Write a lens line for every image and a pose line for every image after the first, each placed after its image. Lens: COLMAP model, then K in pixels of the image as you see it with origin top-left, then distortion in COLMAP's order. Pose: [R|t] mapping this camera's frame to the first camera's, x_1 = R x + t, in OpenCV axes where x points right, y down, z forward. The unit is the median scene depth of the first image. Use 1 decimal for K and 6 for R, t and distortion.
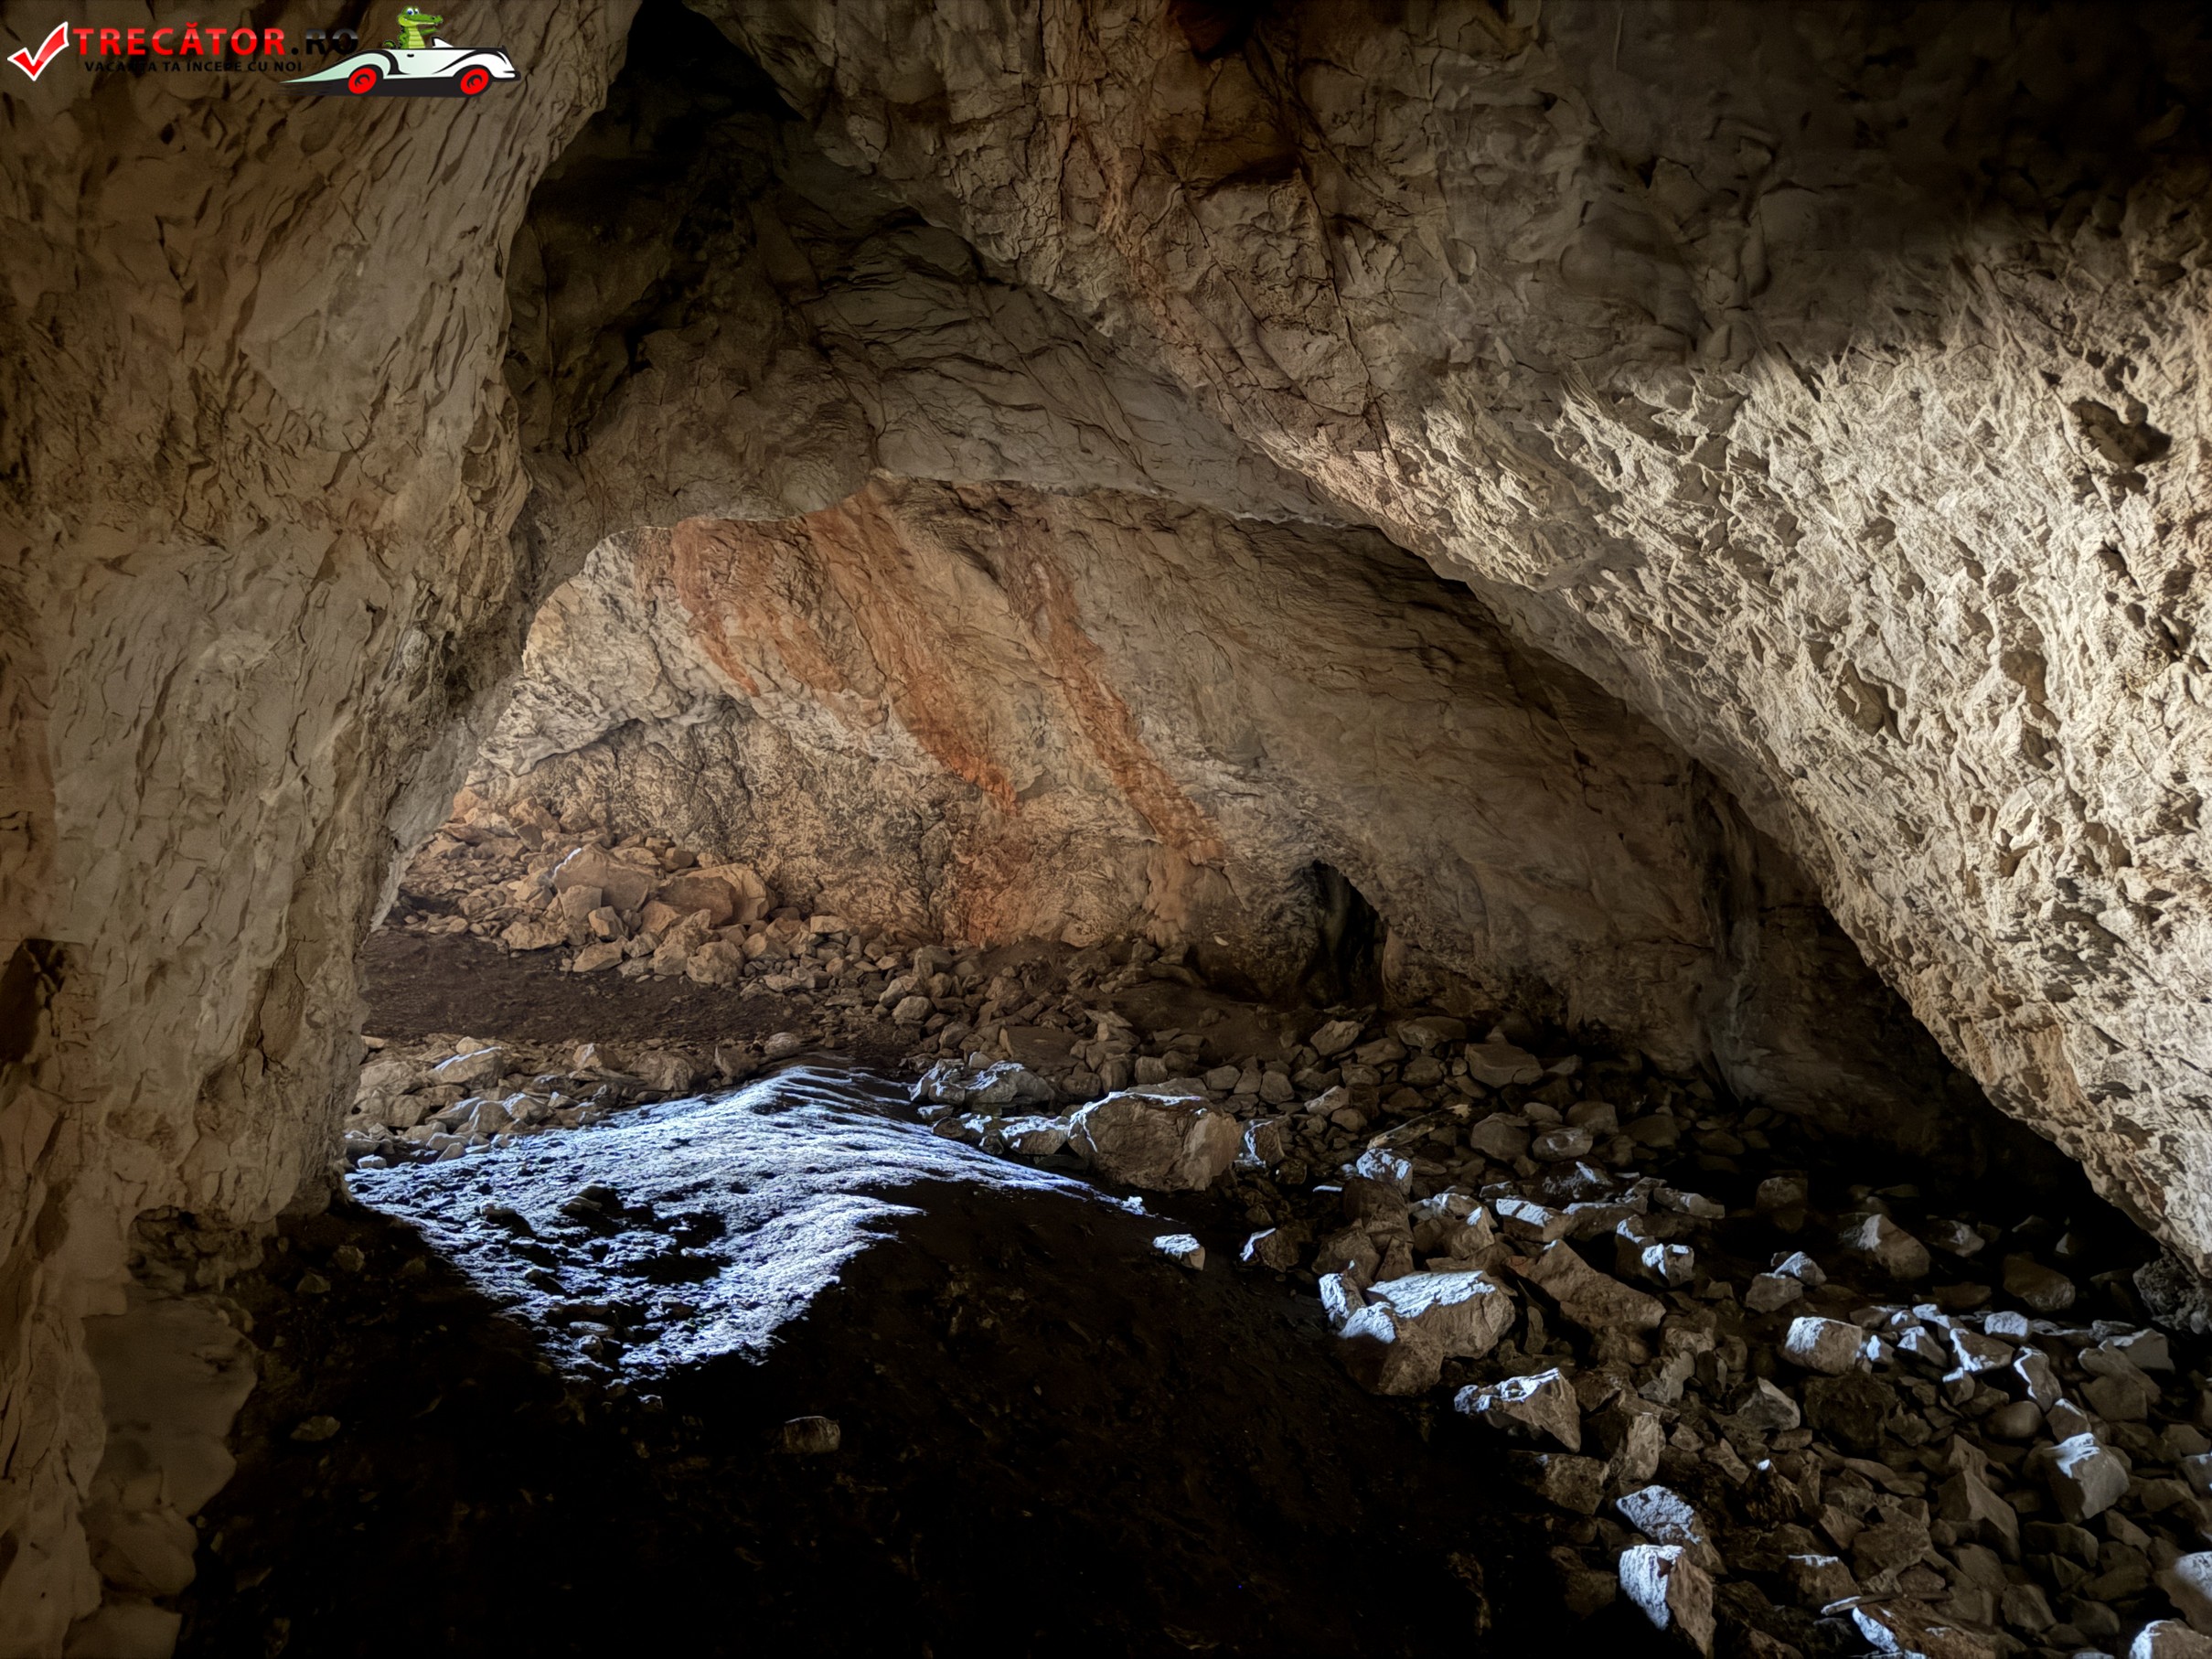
lens RADIAL K [[1542.3, 0, 1110.4], [0, 1542.3, 821.2], [0, 0, 1]] dist [0.042511, -0.056305]
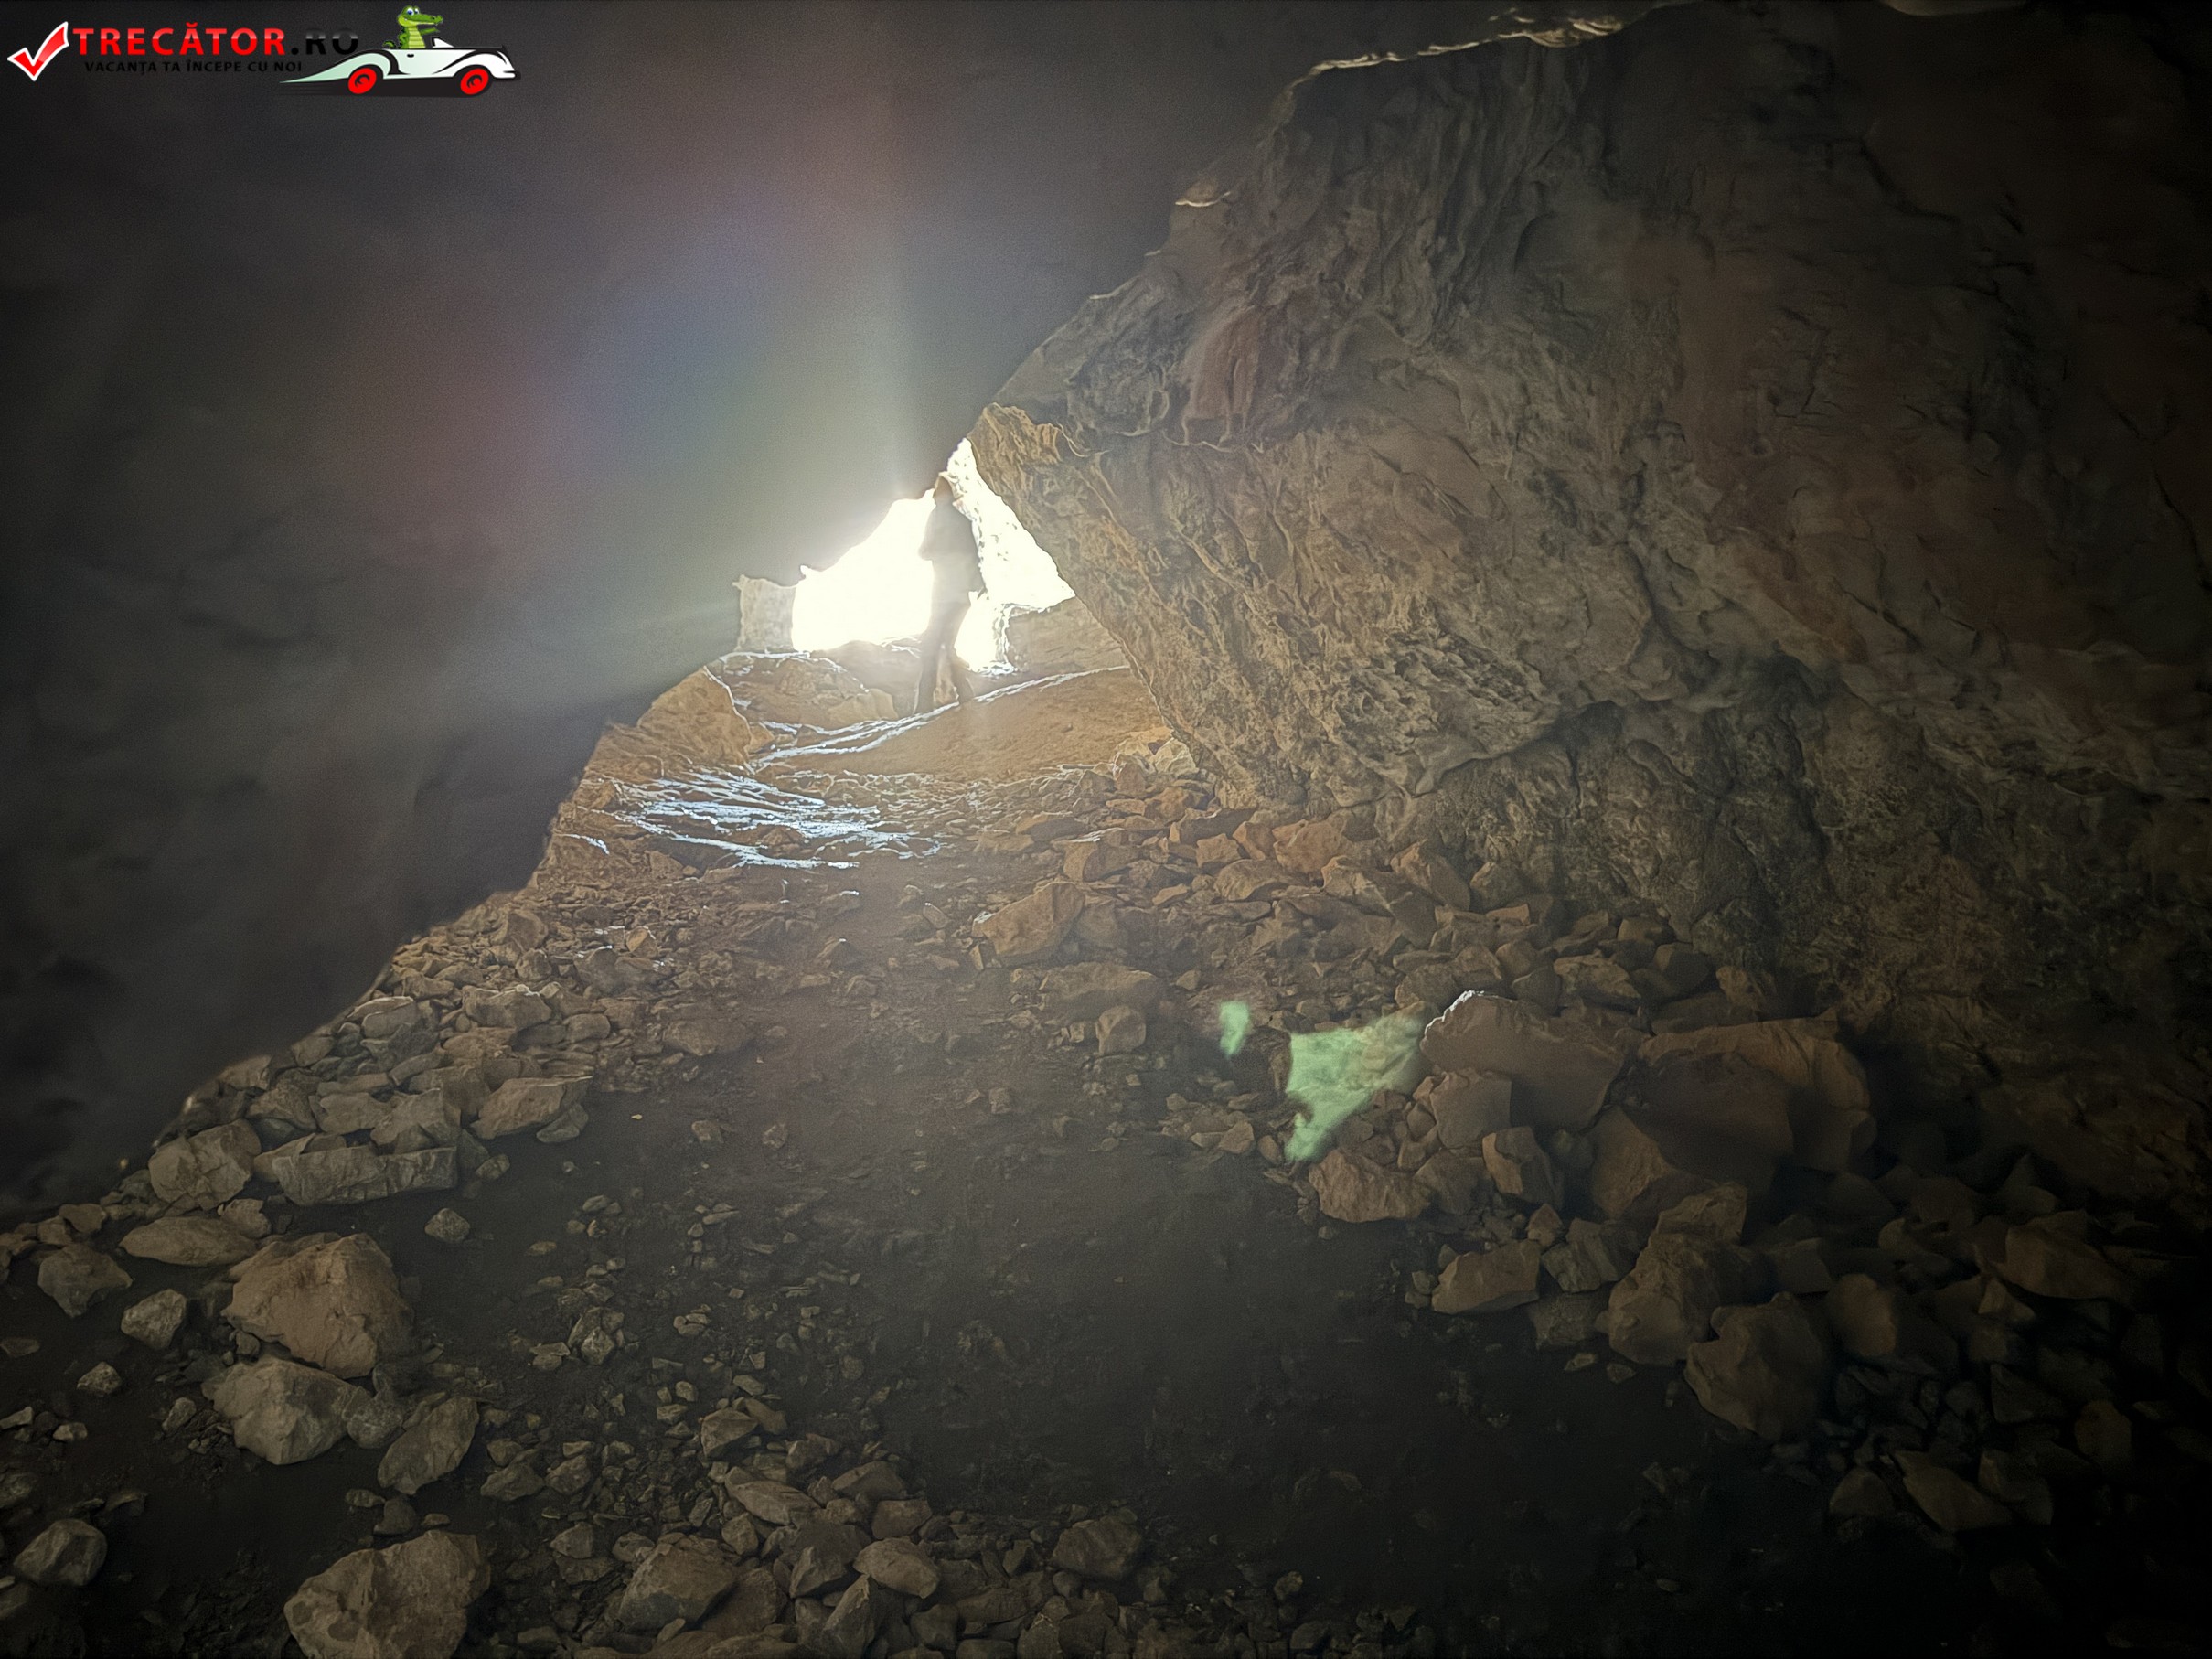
lens RADIAL K [[1413.5, 0, 1106.2], [0, 1413.5, 836.6], [0, 0, 1]] dist [0.001557, -0.046623]
pose [[0.788732, 0.042993, -0.613231, -0.142326], [0.004547, 0.997116, 0.075755, -0.060092], [0.614720, -0.062539, 0.786262, 0.512710]]
